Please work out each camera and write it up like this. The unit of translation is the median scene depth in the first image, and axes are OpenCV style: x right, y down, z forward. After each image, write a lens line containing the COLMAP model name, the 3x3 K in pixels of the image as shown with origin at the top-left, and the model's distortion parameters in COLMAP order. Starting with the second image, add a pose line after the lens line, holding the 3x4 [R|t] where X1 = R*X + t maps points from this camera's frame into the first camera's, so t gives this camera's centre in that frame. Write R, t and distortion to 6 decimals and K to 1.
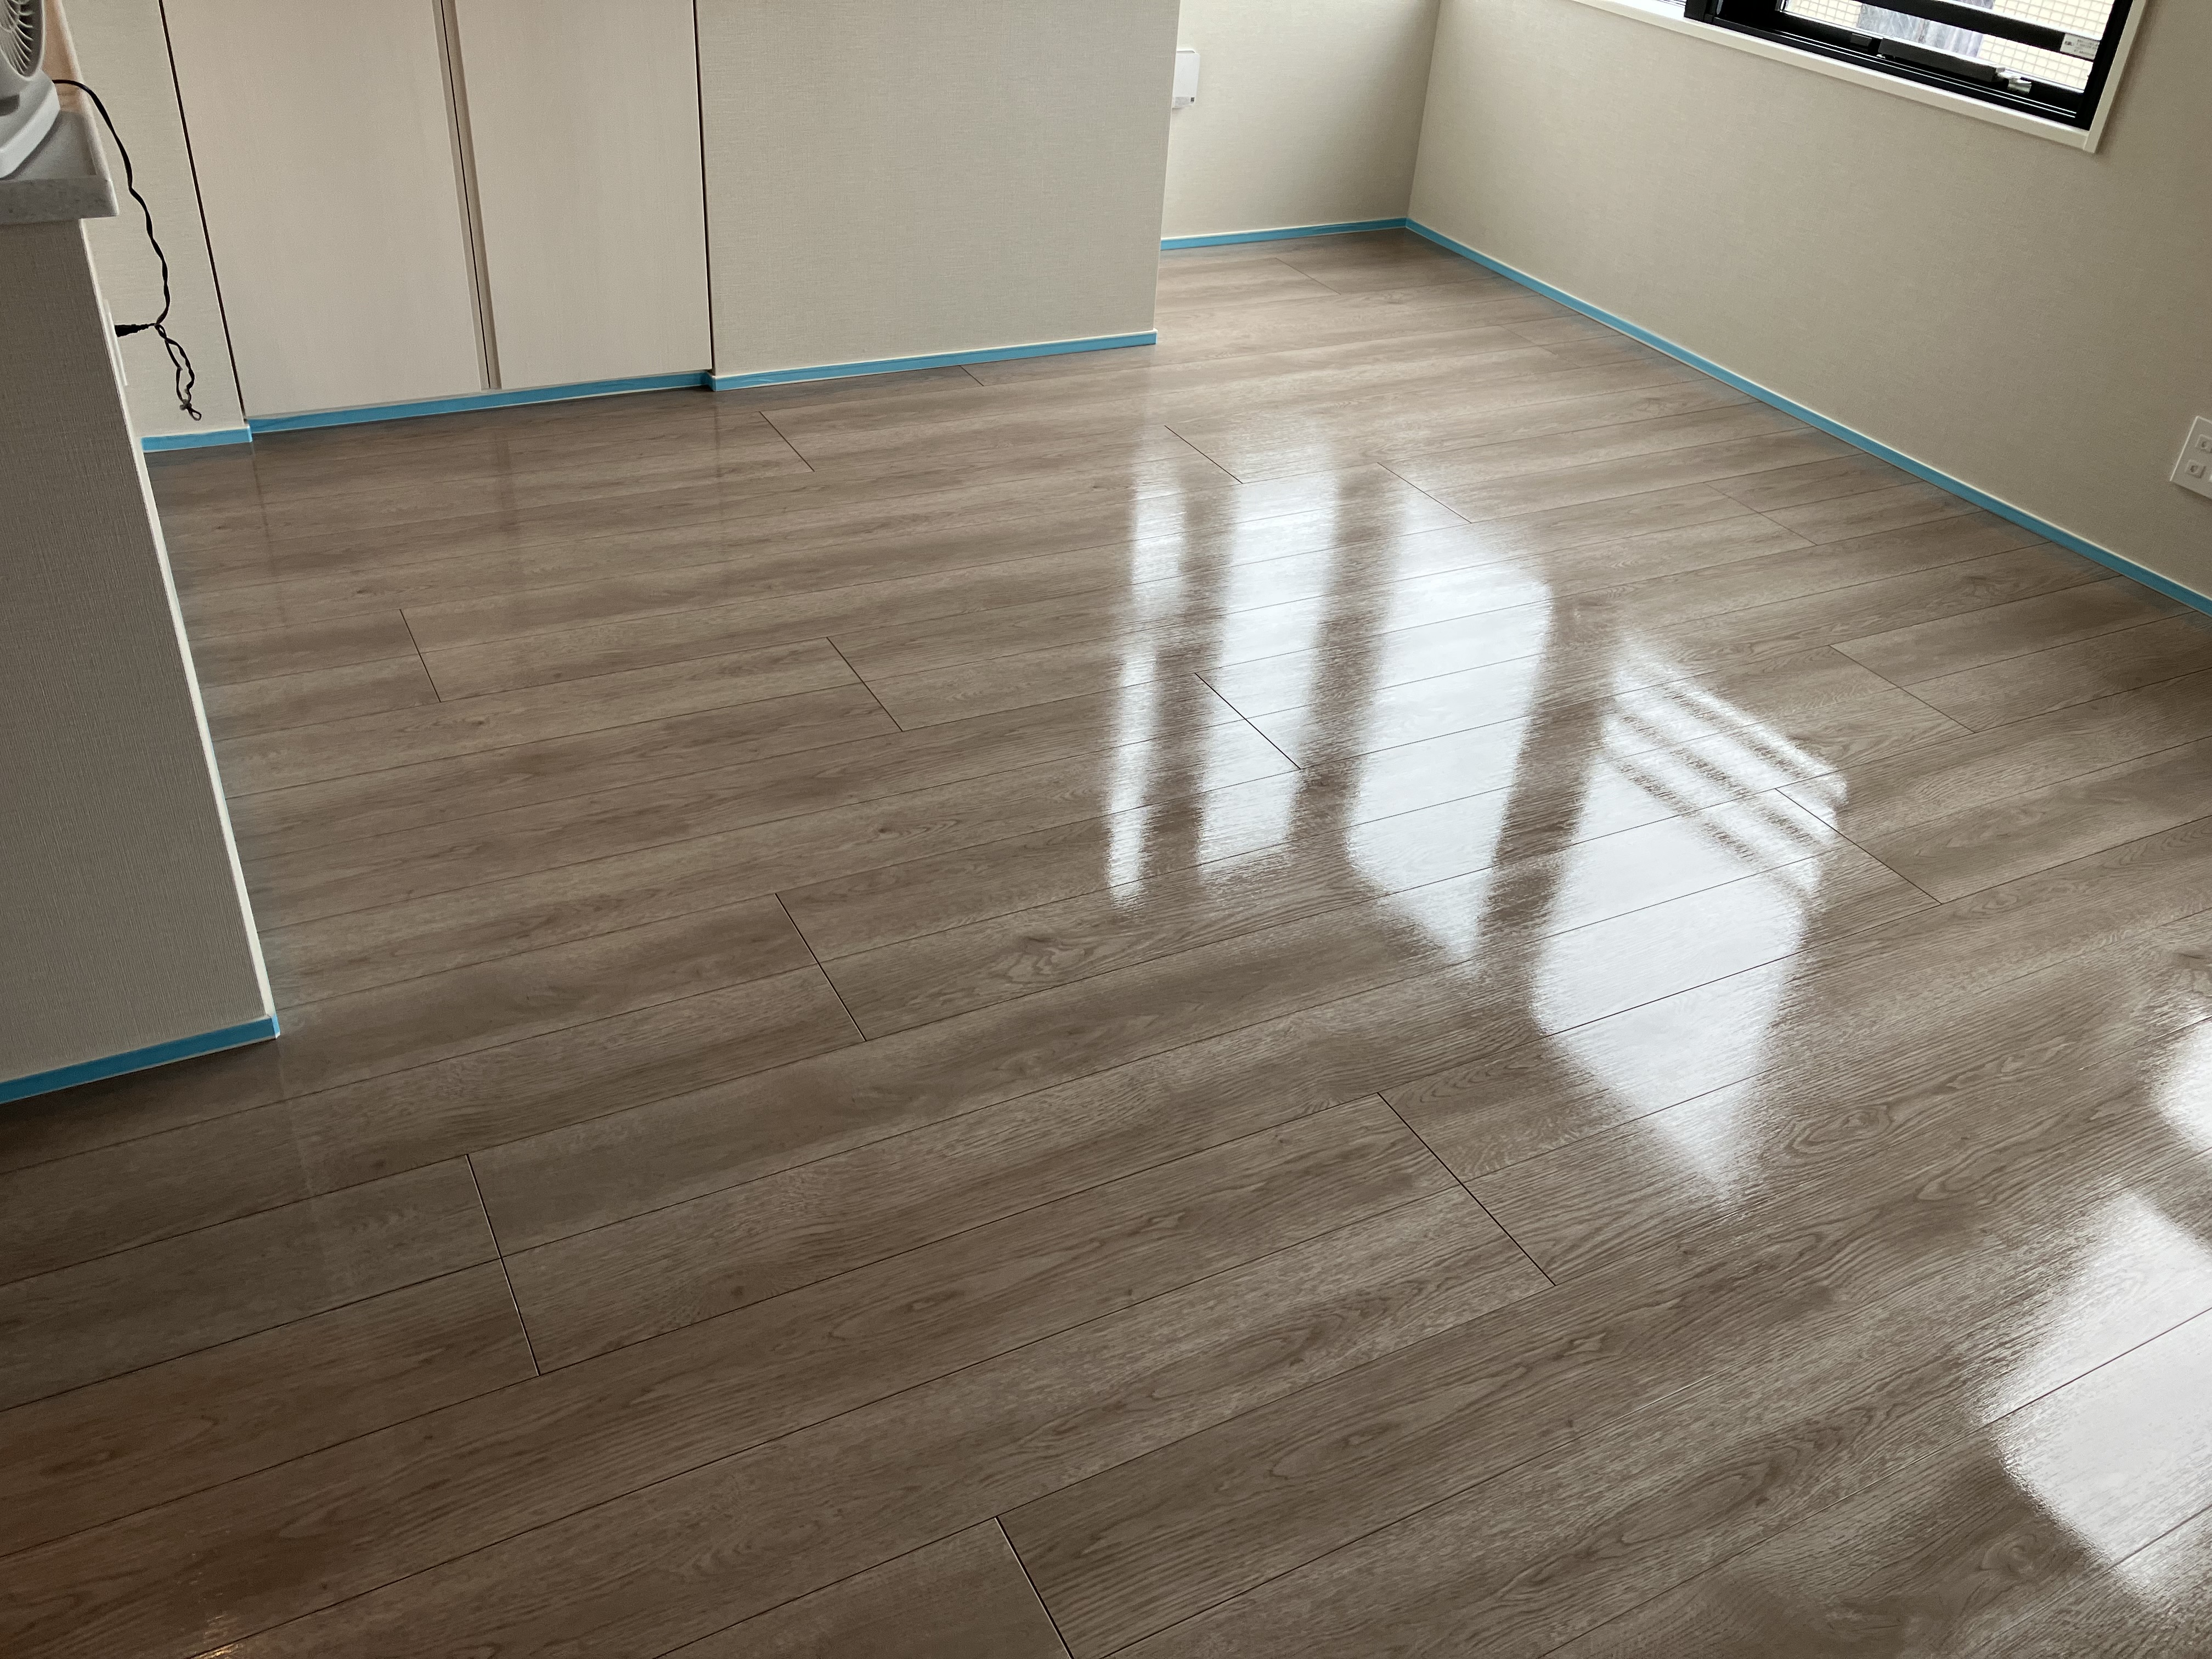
lens RADIAL K [[1808.0, 0, 1112.9], [0, 1808.0, 828.1], [0, 0, 1]] dist [0.010498, -0.007669]
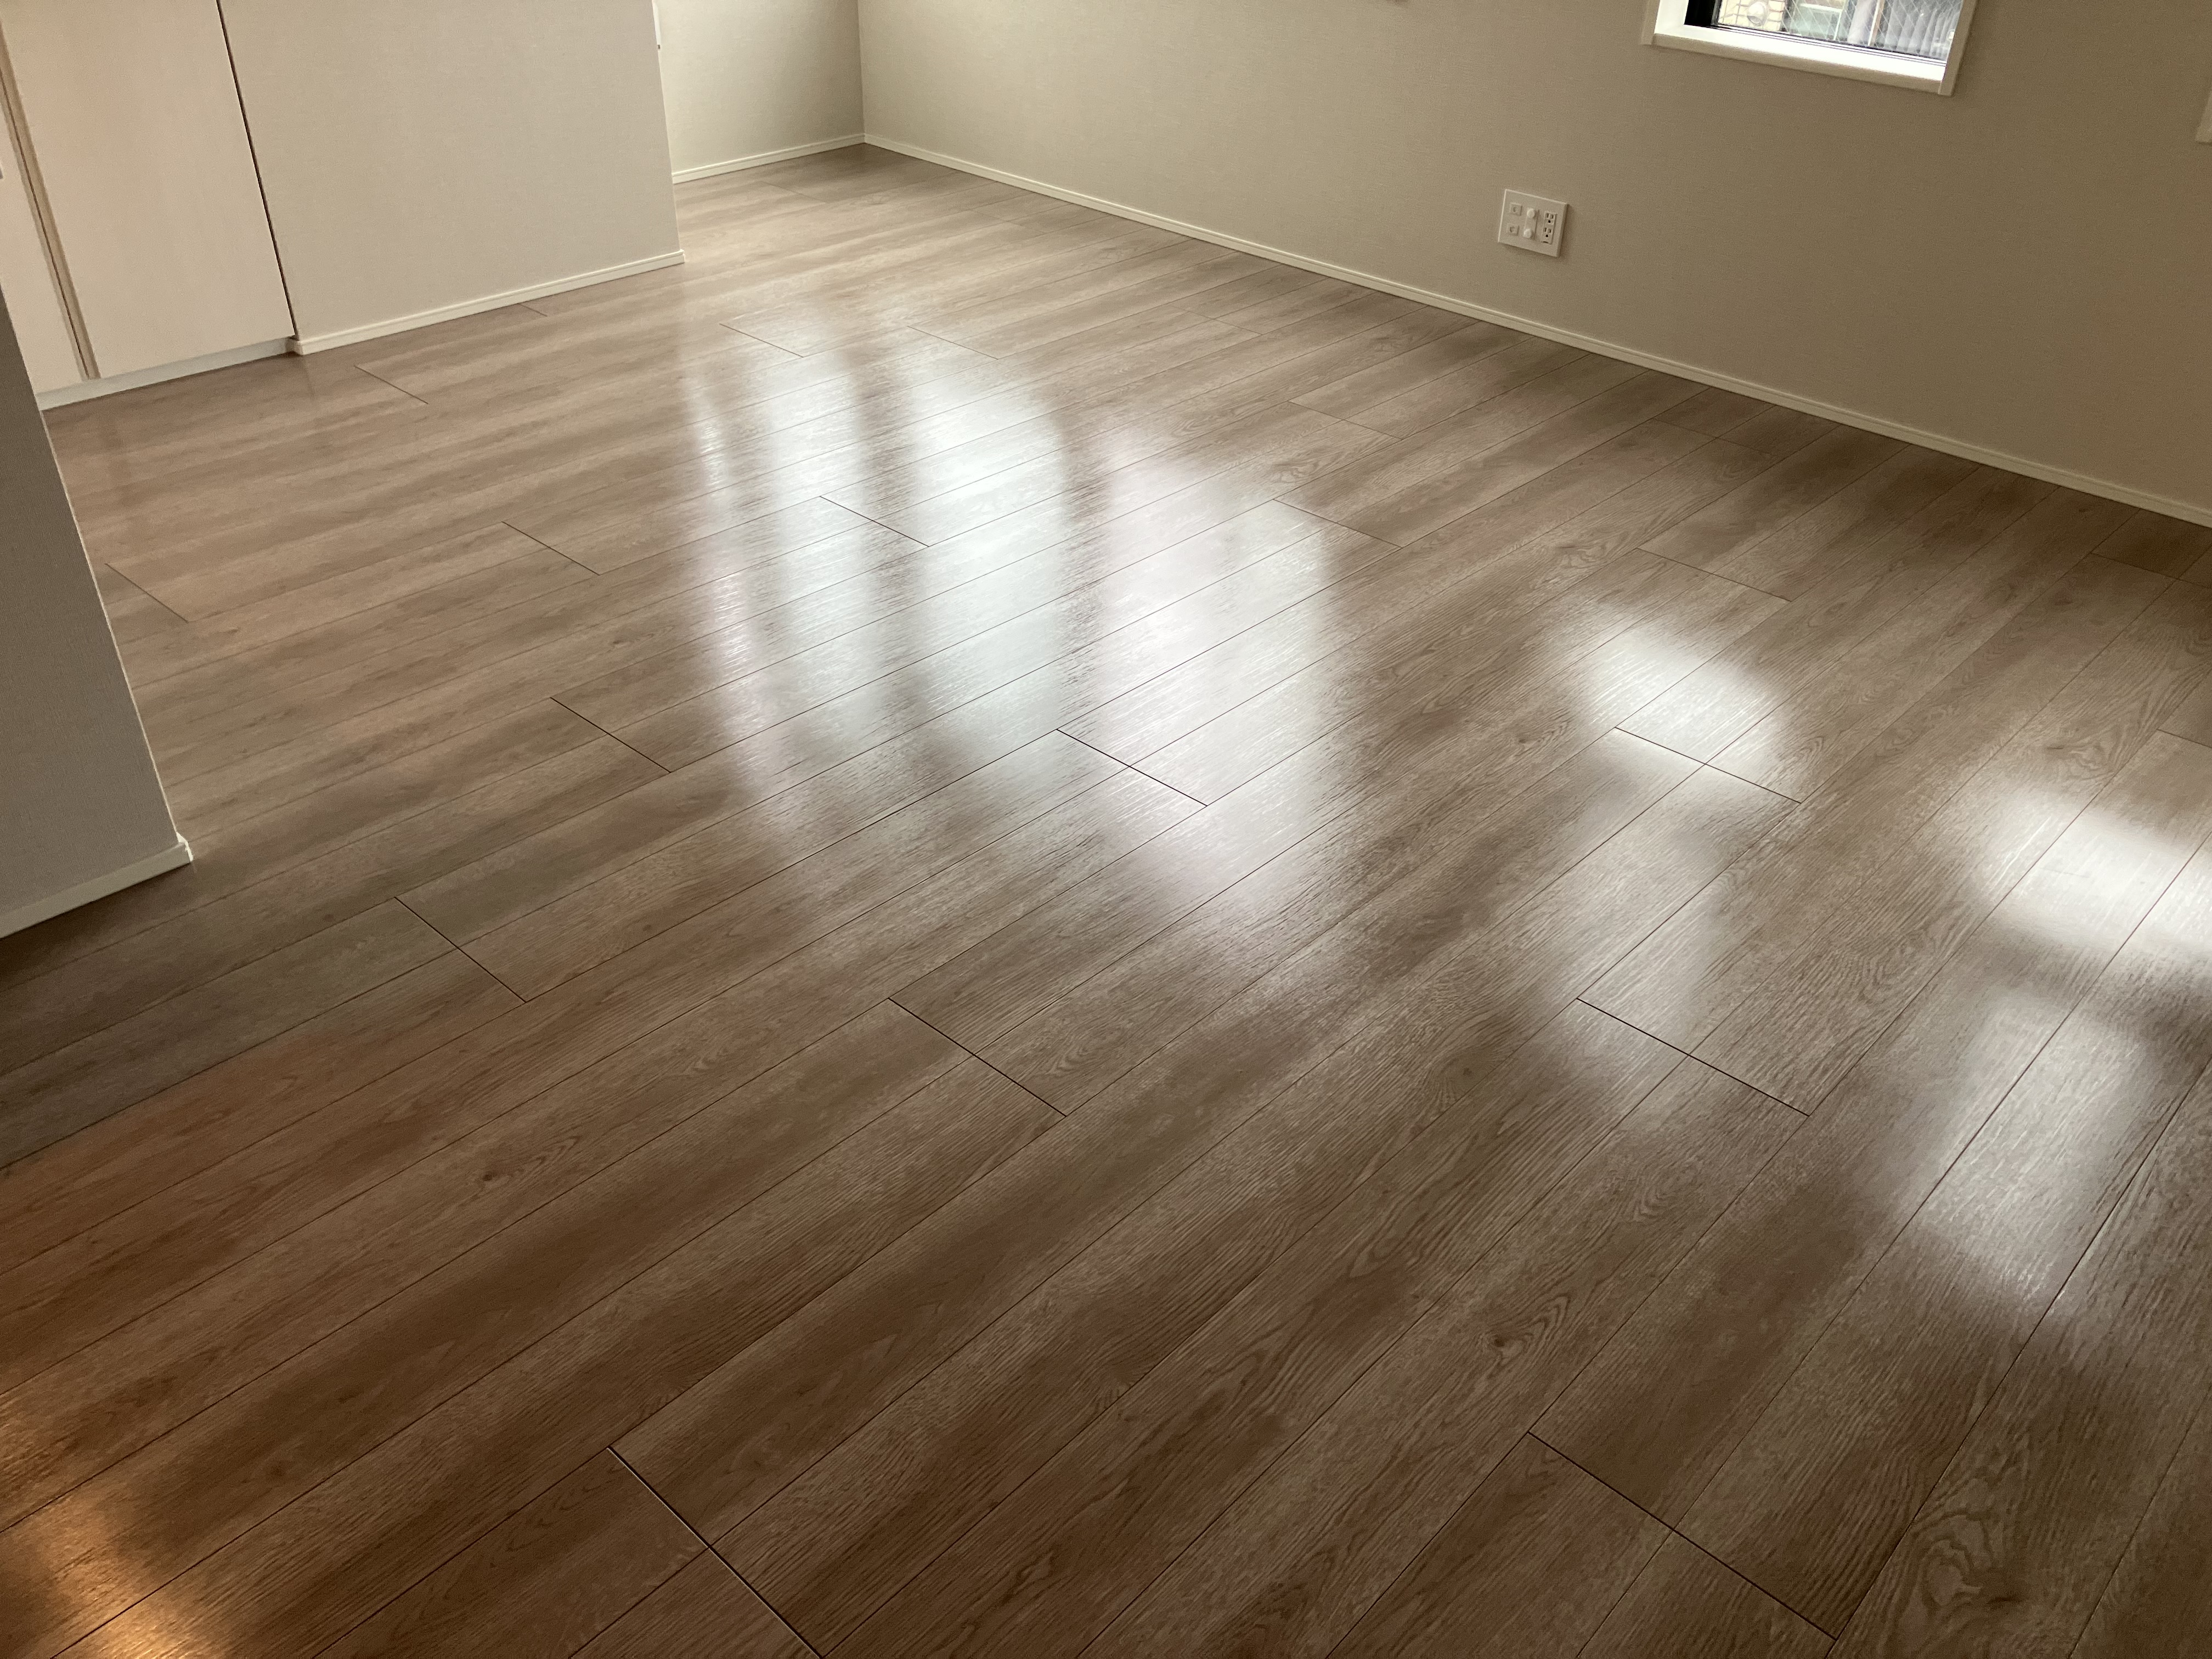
lens RADIAL K [[1808.0, 0, 1098.0], [0, 1808.0, 816.9], [0, 0, 1]] dist [0.010498, -0.007669]
pose [[0.946325, -0.215284, 0.241085, -0.125479], [0.210789, 0.976513, 0.044604, 0.118638], [-0.245026, 0.008608, 0.969478, -0.251487]]
